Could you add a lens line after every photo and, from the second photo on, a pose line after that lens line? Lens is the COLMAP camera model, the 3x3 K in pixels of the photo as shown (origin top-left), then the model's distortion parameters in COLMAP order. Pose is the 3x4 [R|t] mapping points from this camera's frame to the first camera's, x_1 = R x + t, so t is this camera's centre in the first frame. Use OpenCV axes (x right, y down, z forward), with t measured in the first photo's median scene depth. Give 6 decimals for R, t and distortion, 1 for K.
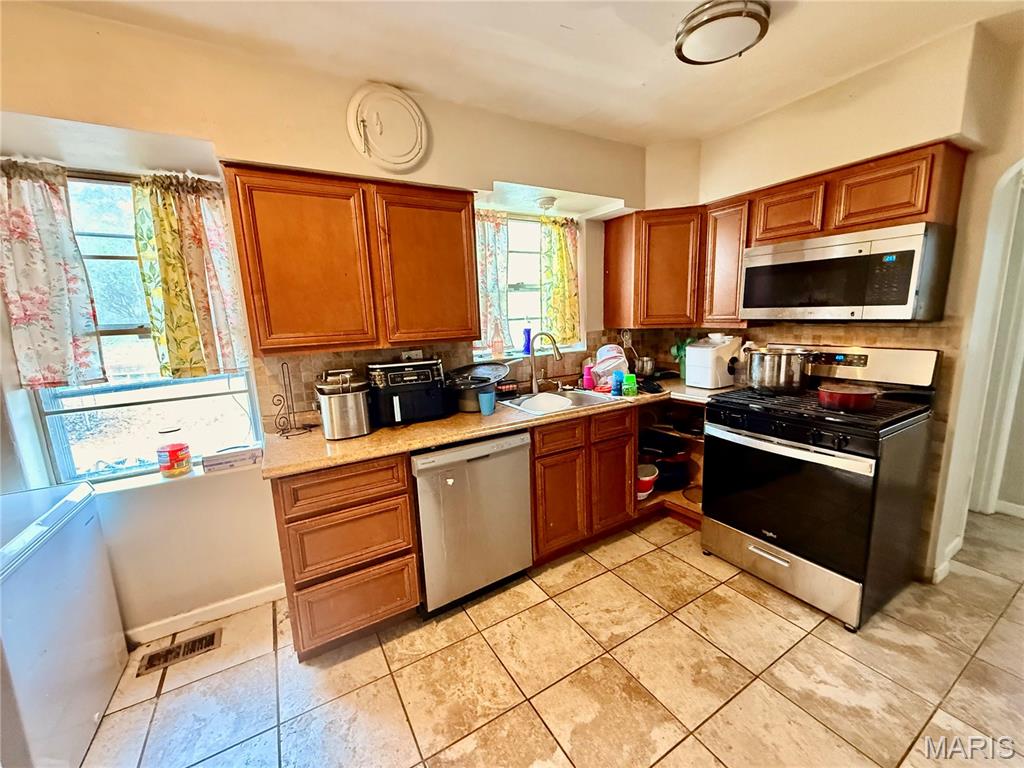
lens RADIAL K [[410.6, 0, 509.6], [0, 410.6, 387.9], [0, 0, 1]] dist [-0.002754, 0.000583]
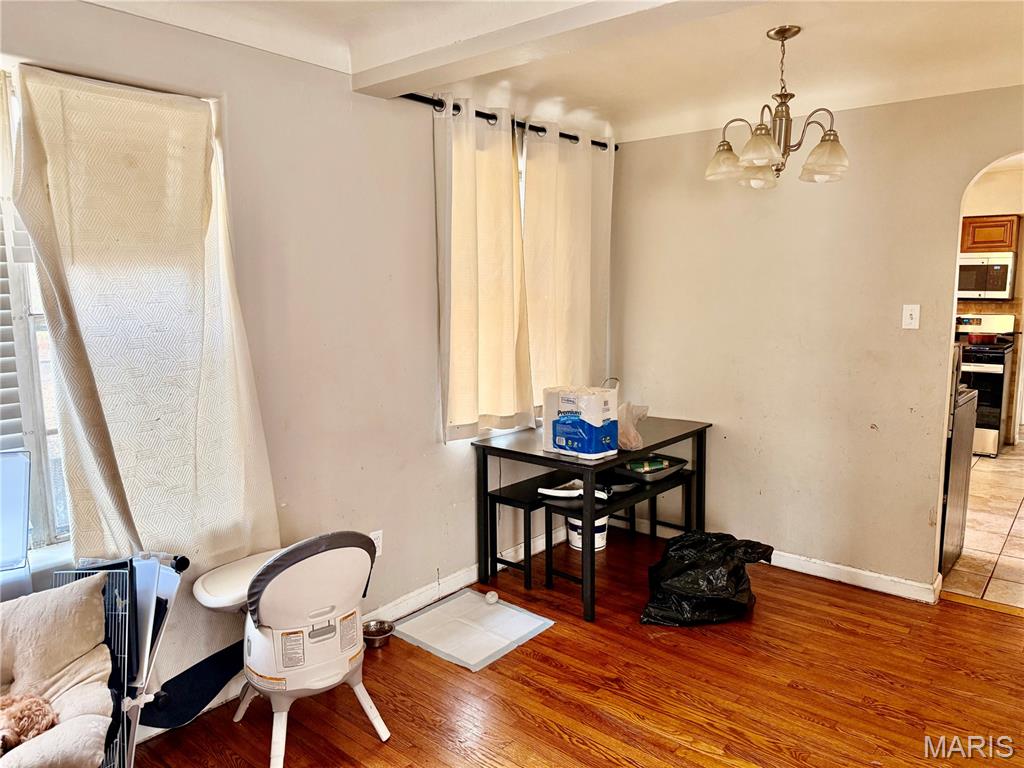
lens RADIAL K [[713.6, 0, 506.0], [0, 713.6, 377.8], [0, 0, 1]] dist [-0.029459, 0.001078]
pose [[0.944558, -0.006662, 0.328276, -2.479212], [0.023682, 0.998573, -0.047876, 0.328065], [-0.327489, 0.052996, 0.943368, -1.423954]]
